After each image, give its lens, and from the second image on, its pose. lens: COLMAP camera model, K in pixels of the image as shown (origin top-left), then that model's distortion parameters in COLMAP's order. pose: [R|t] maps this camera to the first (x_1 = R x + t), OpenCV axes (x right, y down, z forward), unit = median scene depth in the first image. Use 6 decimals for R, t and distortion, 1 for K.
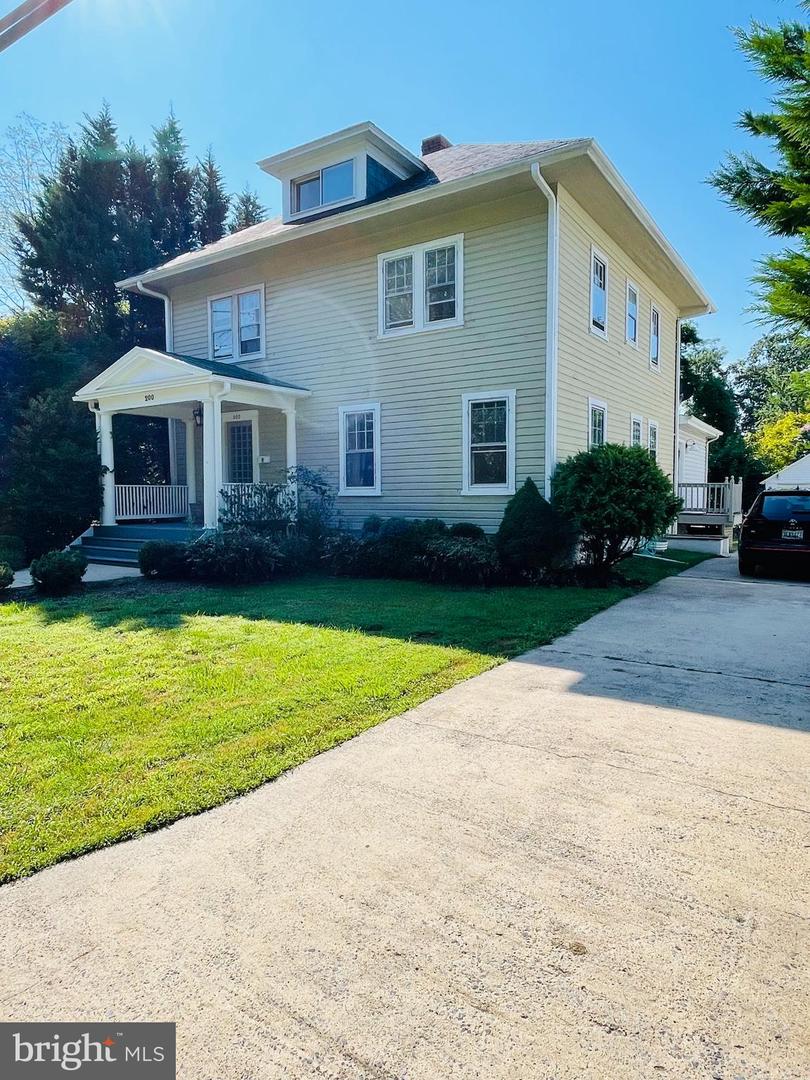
lens RADIAL K [[673.5, 0, 405.7], [0, 673.5, 540.5], [0, 0, 1]] dist [0.009506, -0.011979]
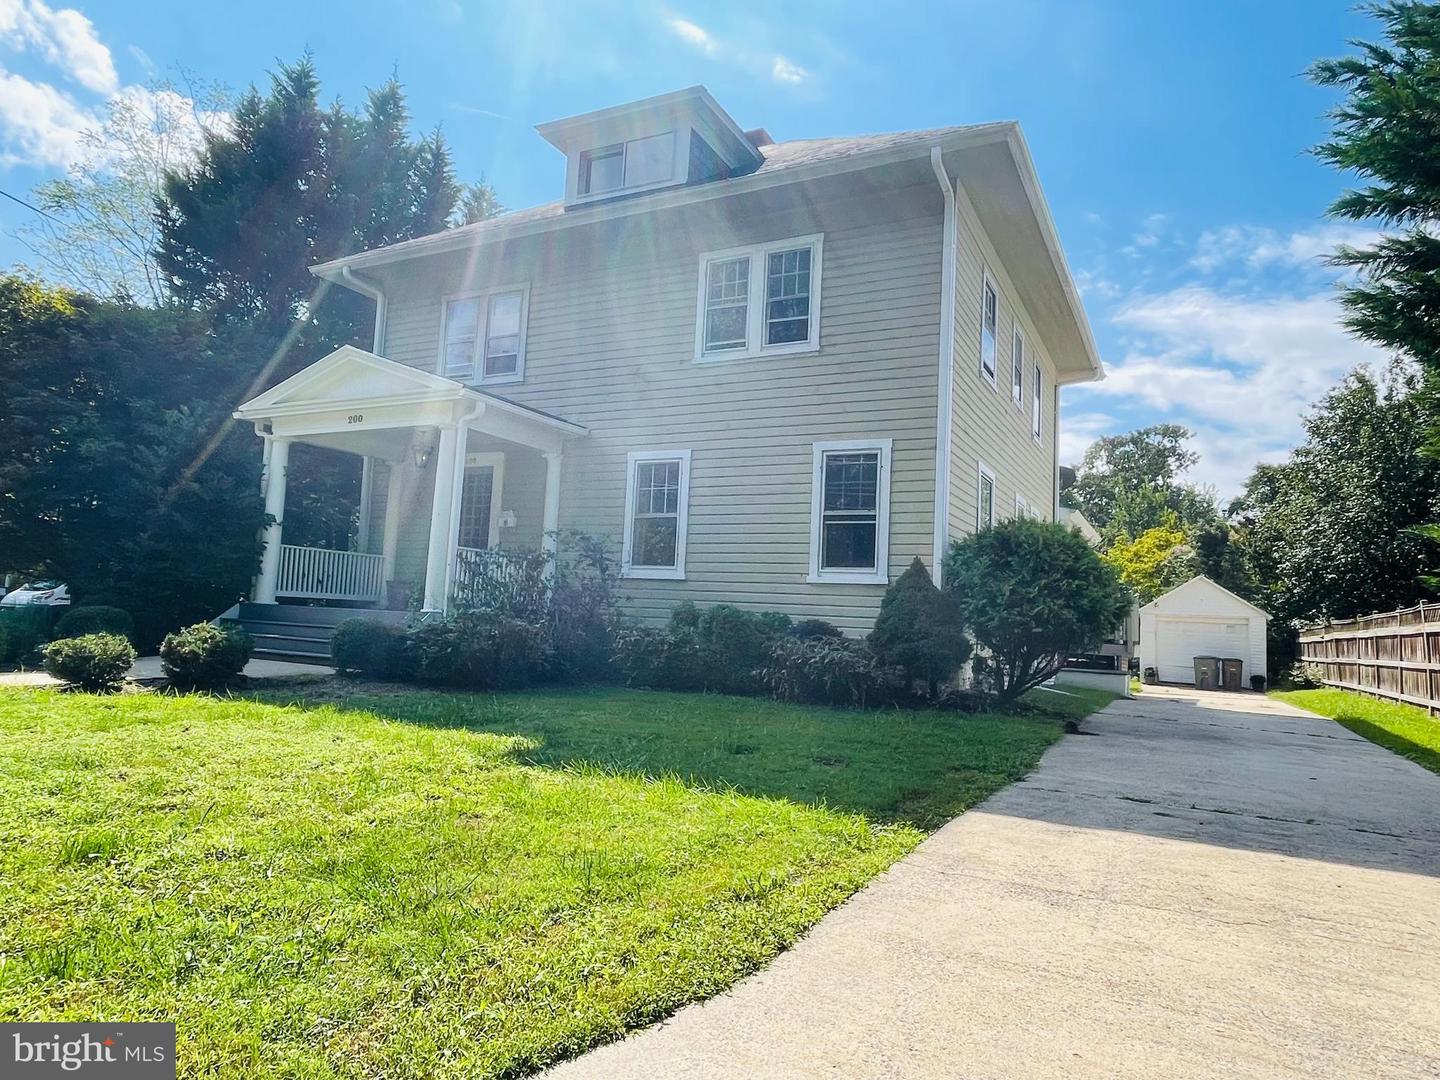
lens RADIAL K [[921.1, 0, 717.4], [0, 921.1, 535.6], [0, 0, 1]] dist [-0.003075, 0.002146]
pose [[0.993041, 0.063955, 0.098890, -0.102606], [-0.047313, 0.985605, -0.162307, 0.042212], [-0.107847, 0.156499, 0.981772, 0.058992]]
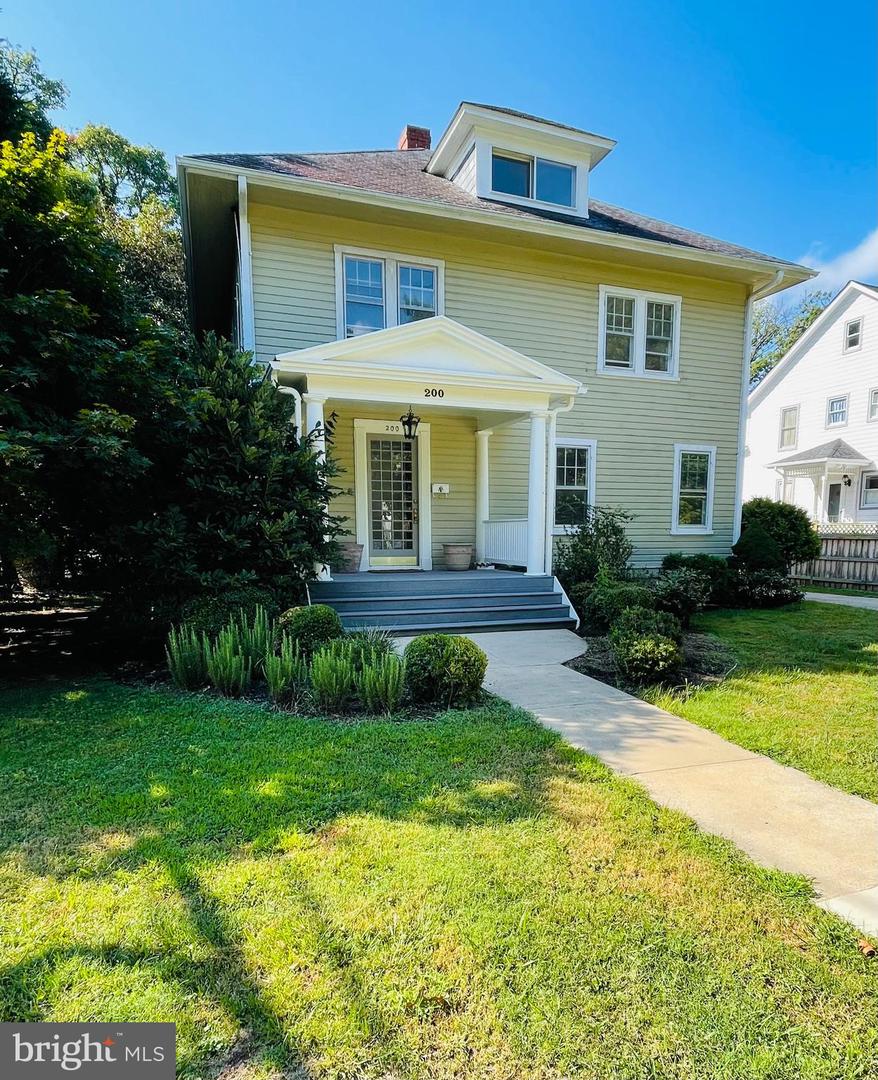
lens RADIAL K [[639.8, 0, 449.5], [0, 639.8, 637.9], [0, 0, 1]] dist [-0.019849, -0.000707]
pose [[0.613798, -0.123044, 0.779816, -0.959622], [0.051121, 0.991901, 0.116270, -0.036292], [-0.787806, -0.031501, 0.615117, 0.595317]]
